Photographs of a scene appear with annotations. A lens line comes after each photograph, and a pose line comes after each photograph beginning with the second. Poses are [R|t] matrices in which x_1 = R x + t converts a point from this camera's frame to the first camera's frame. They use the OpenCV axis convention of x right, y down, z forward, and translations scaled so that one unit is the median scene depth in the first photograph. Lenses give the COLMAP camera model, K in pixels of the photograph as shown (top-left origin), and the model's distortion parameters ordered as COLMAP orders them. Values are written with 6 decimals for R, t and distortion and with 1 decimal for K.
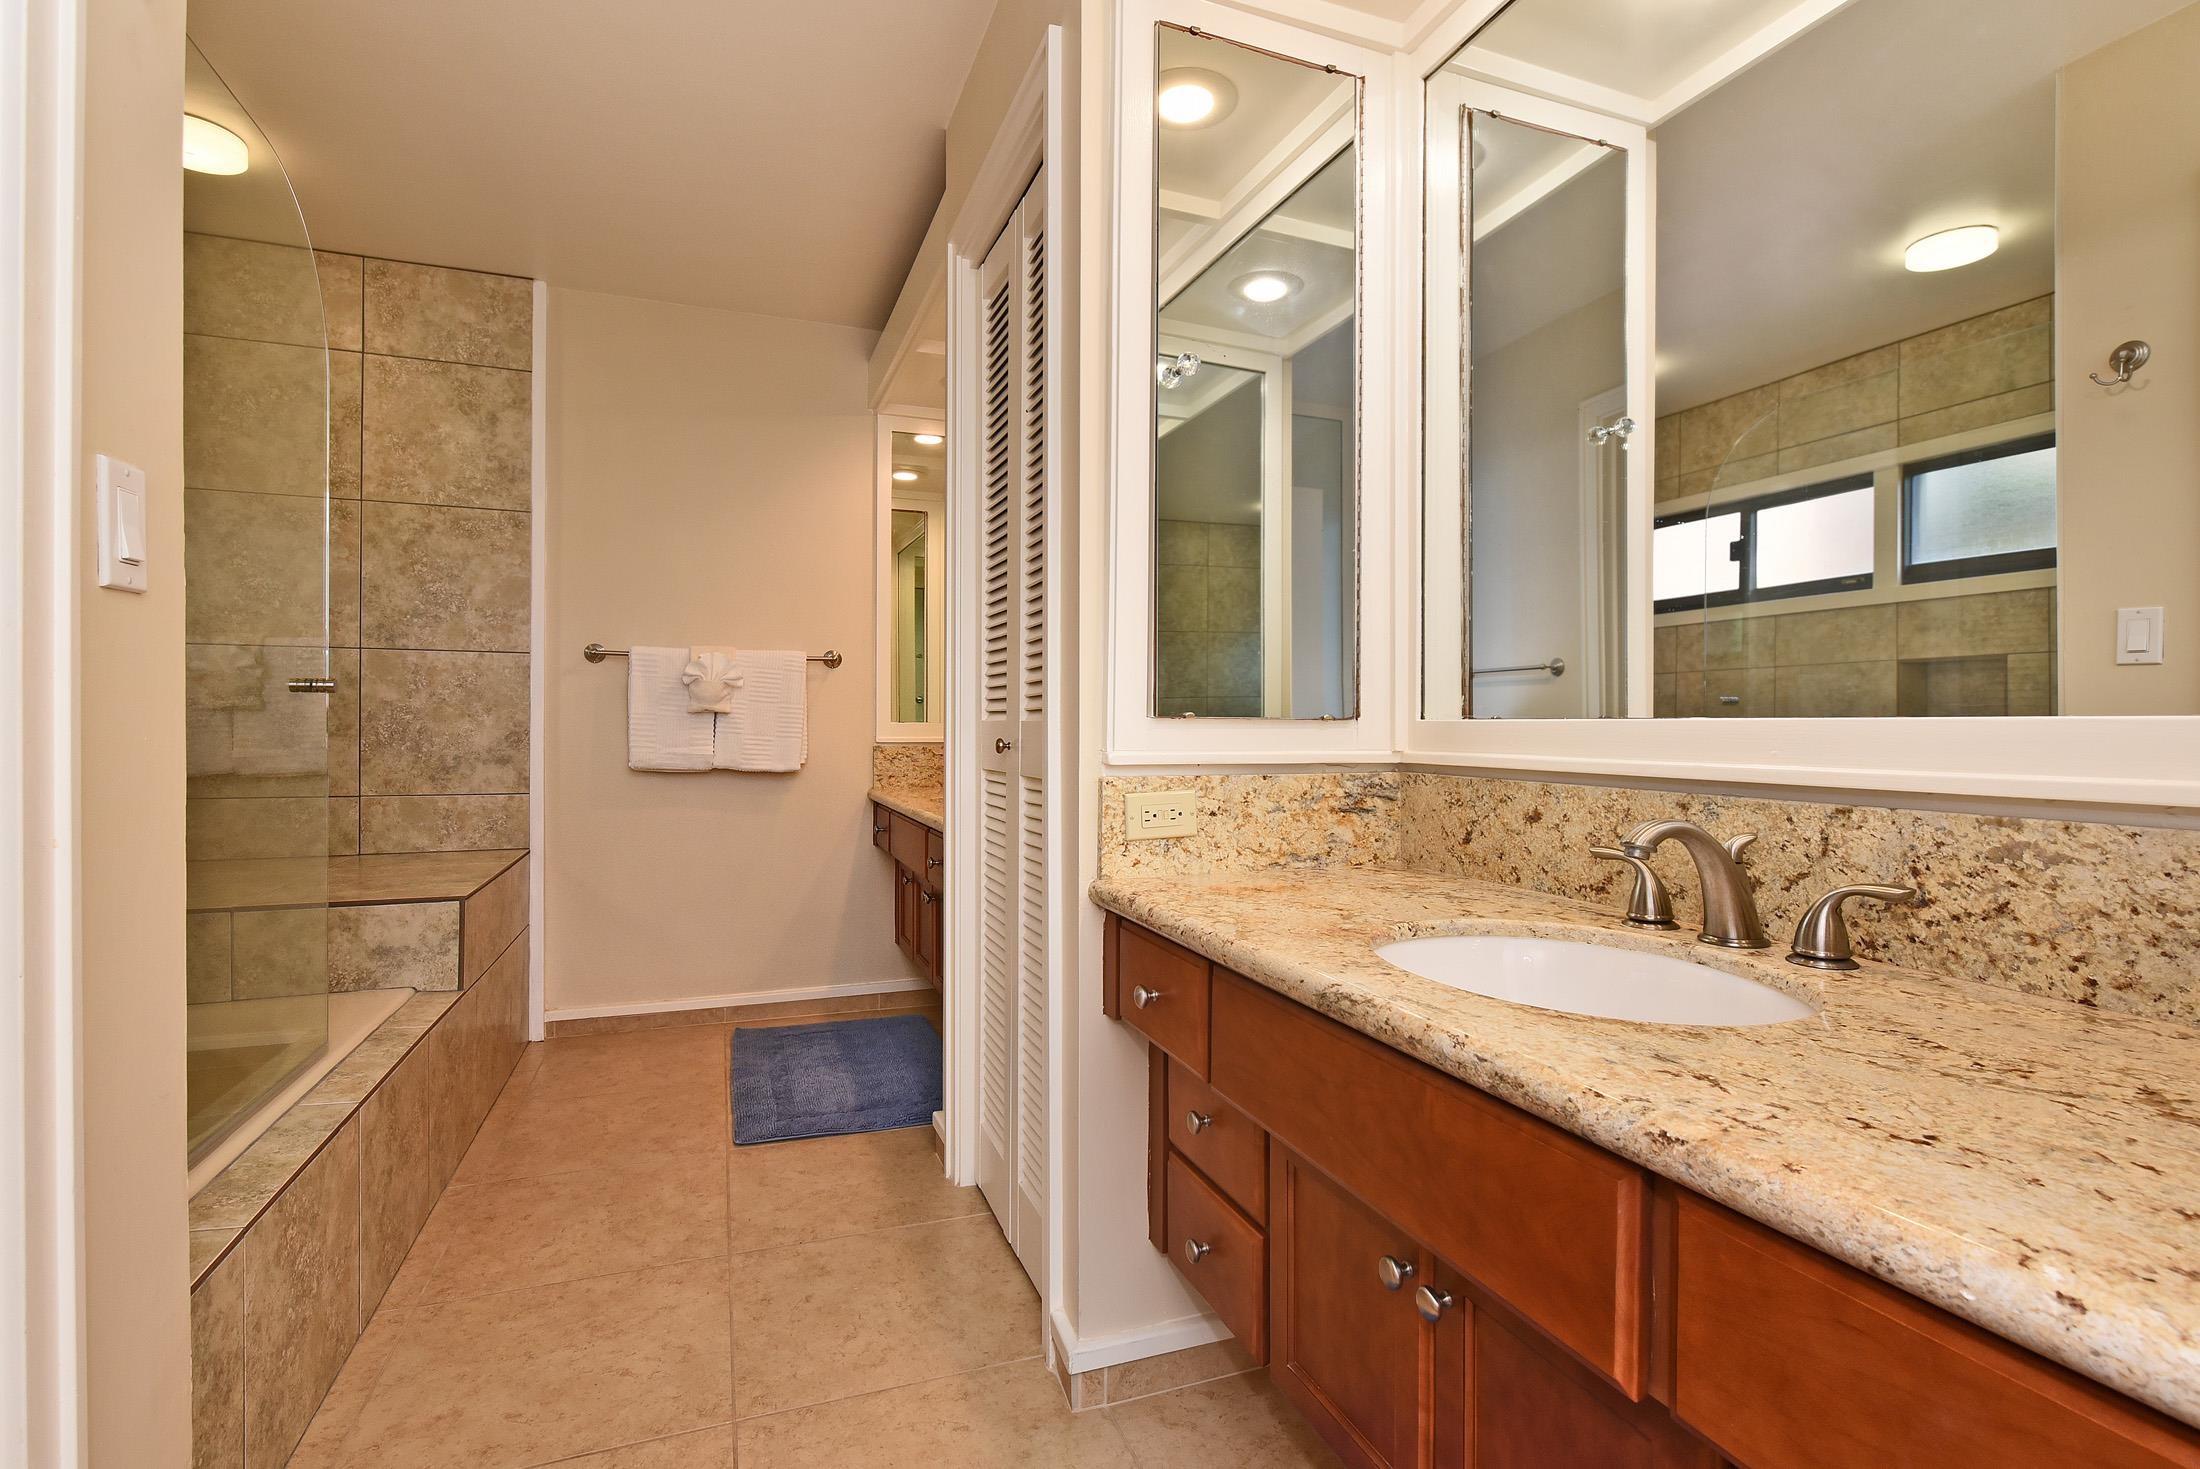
lens RADIAL K [[966.7, 0, 1112.7], [0, 966.7, 728.9], [0, 0, 1]] dist [-0.002864, -0.002167]
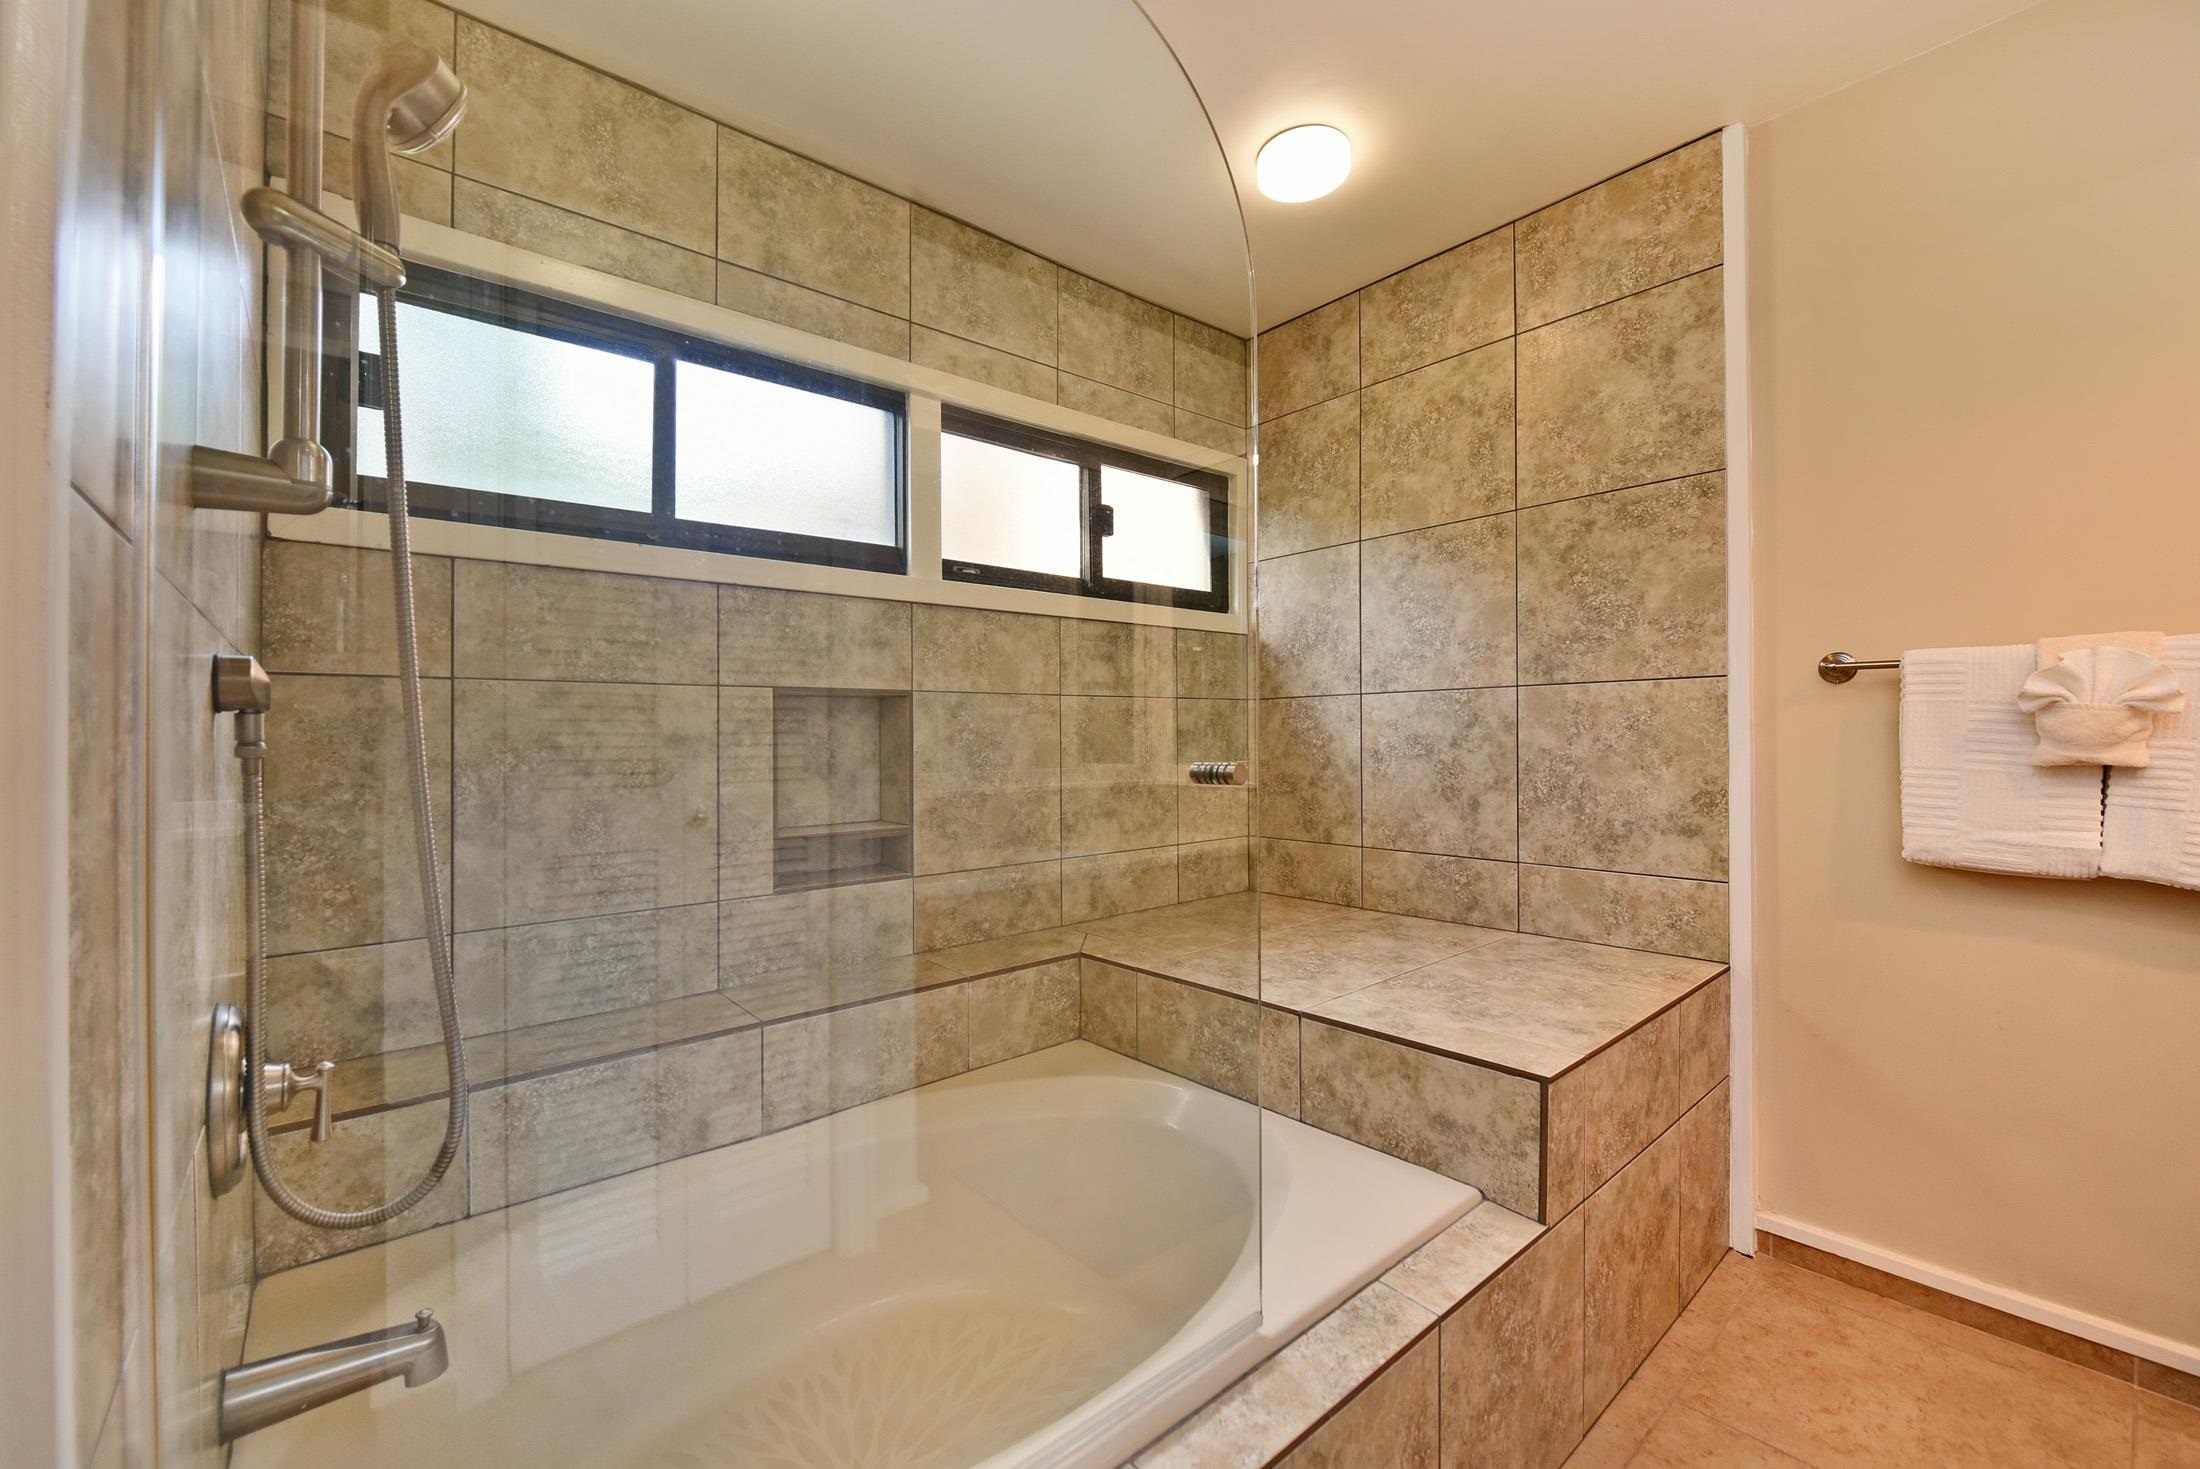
lens RADIAL K [[862.9, 0, 1120.3], [0, 862.9, 734.8], [0, 0, 1]] dist [-0.011480, 0.000387]
pose [[0.308012, -0.009297, -0.951337, -0.165074], [0.003292, 0.999957, -0.008707, -0.034118], [0.951377, -0.000450, 0.308029, 0.417775]]
